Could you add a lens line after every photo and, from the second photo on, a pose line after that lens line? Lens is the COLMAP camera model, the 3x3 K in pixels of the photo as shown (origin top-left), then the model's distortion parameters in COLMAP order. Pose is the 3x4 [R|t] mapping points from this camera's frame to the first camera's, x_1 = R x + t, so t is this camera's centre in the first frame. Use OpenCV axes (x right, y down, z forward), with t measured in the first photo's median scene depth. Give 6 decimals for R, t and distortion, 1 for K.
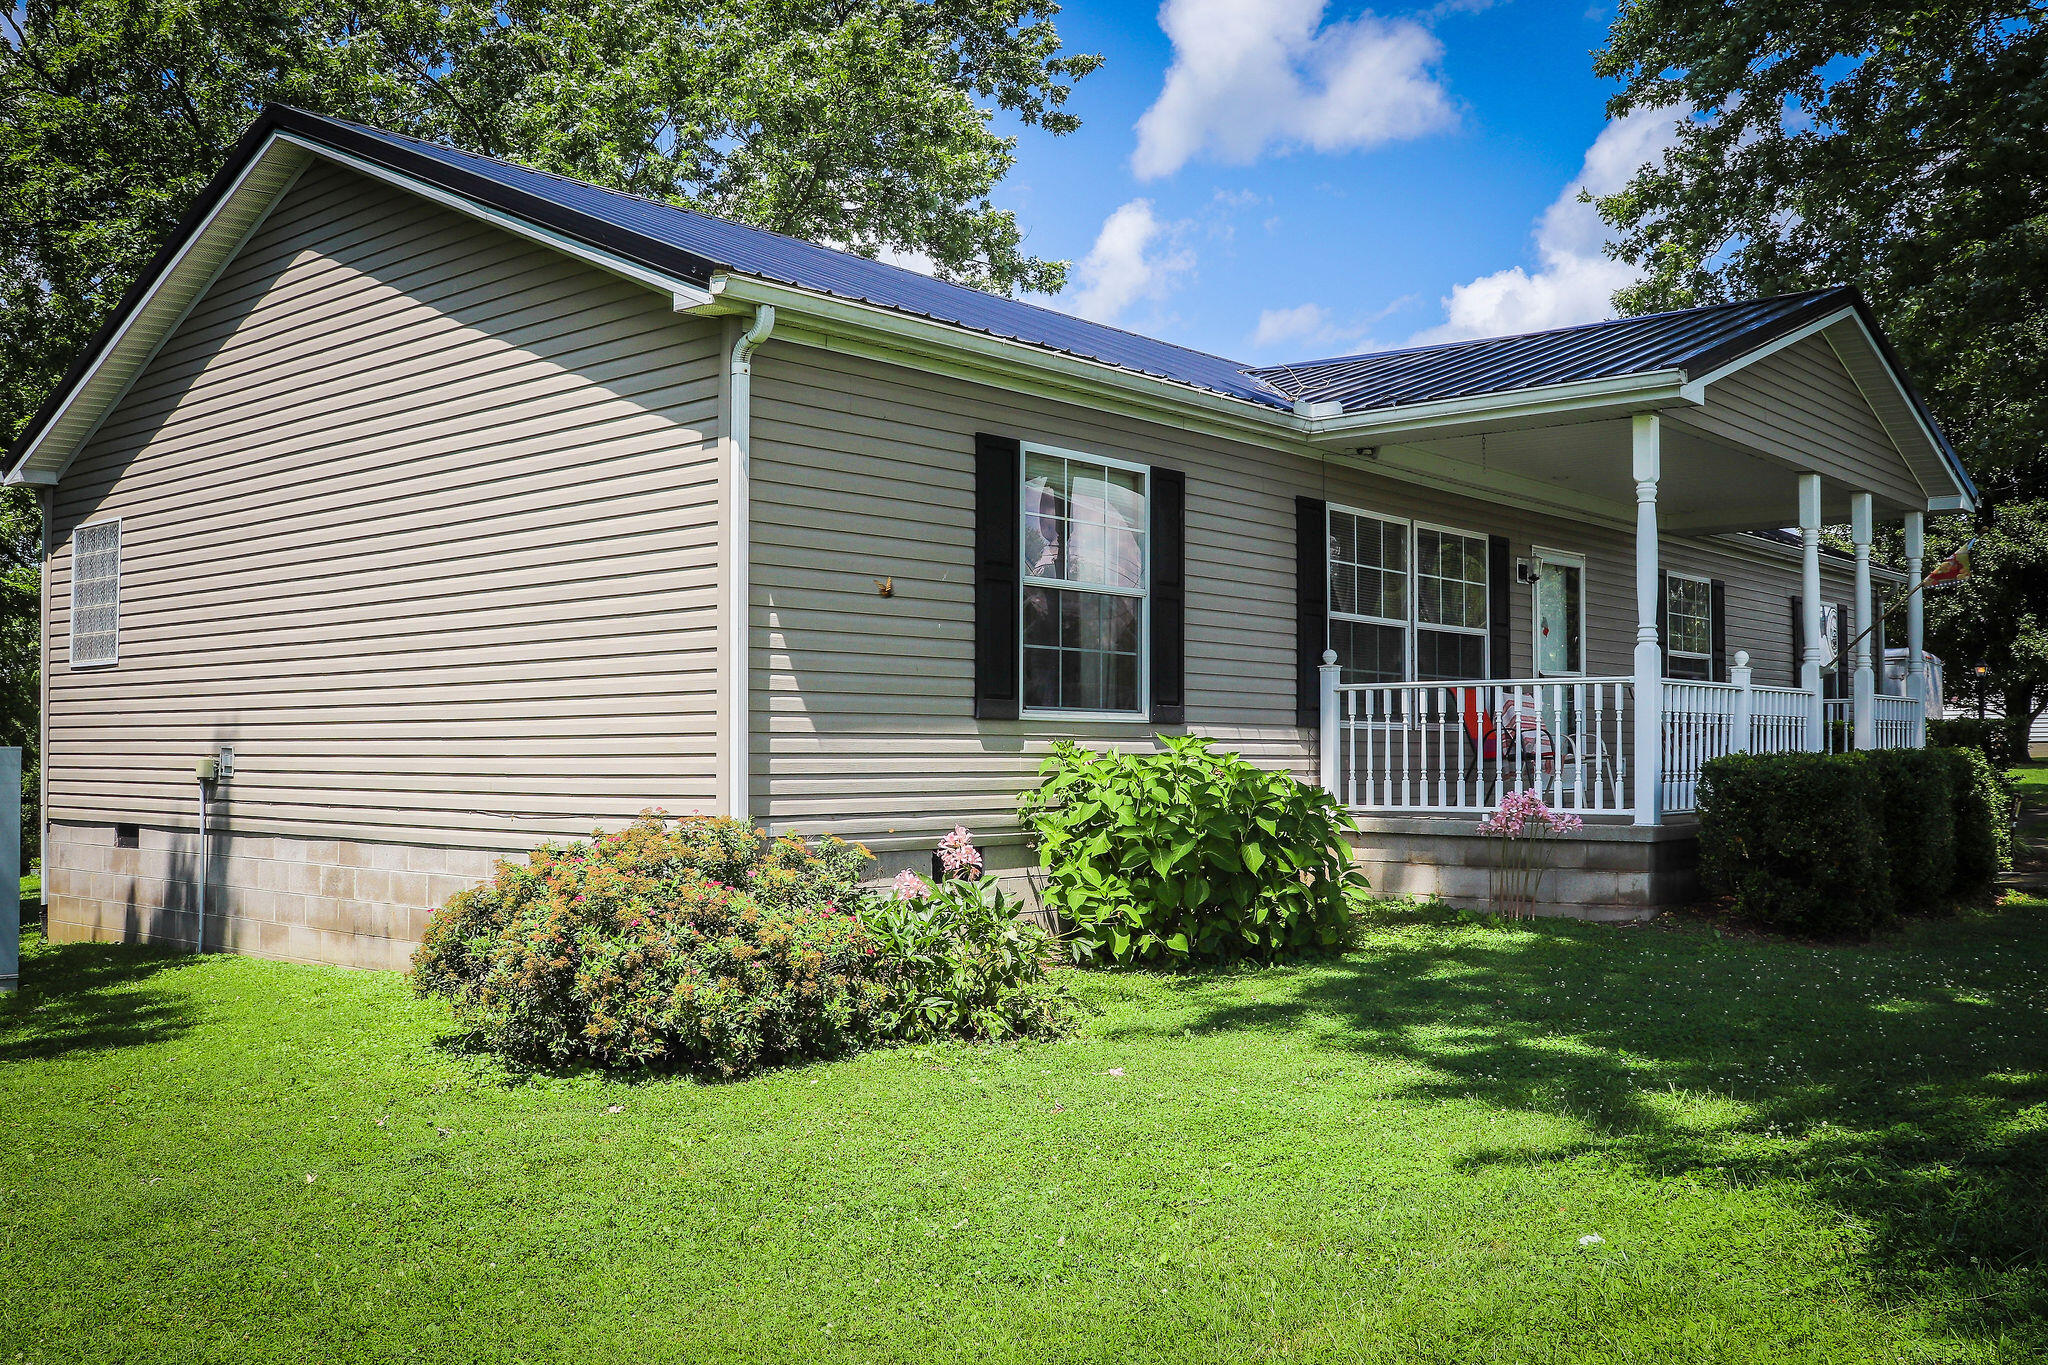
lens RADIAL K [[1881.3, 0, 1024.0], [0, 1881.3, 682.5], [0, 0, 1]] dist [-0.088461, 0.002929]
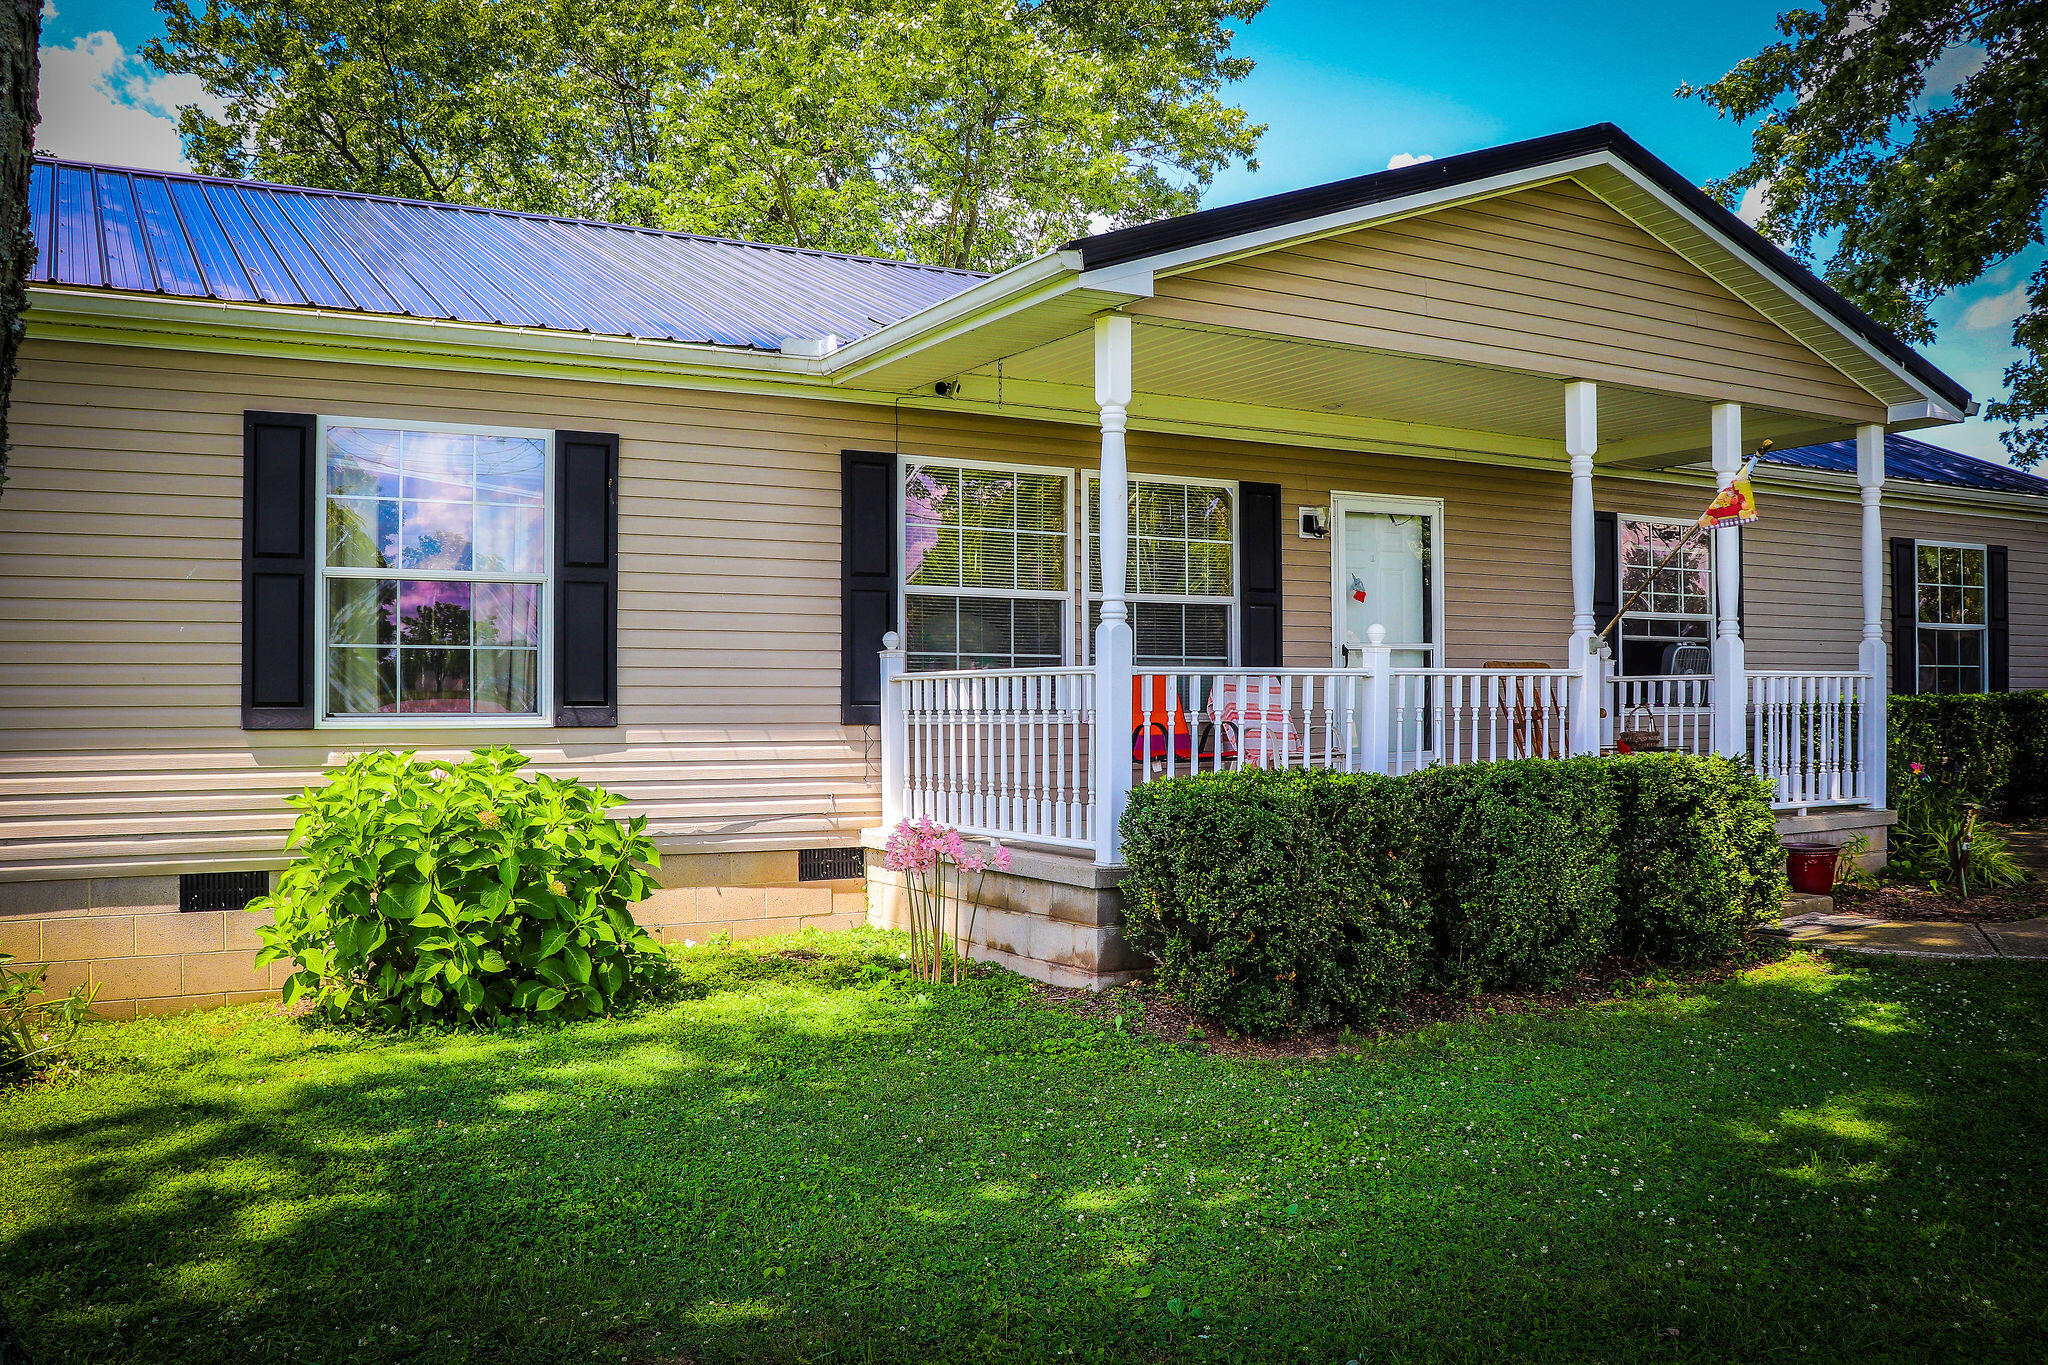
lens RADIAL K [[1703.3, 0, 1024.0], [0, 1703.3, 682.5], [0, 0, 1]] dist [-0.137608, 0.064473]
pose [[0.942603, -0.008243, -0.333814, 0.514757], [0.017881, 0.999507, 0.025809, -0.014814], [0.333437, -0.030296, 0.942286, 0.333235]]
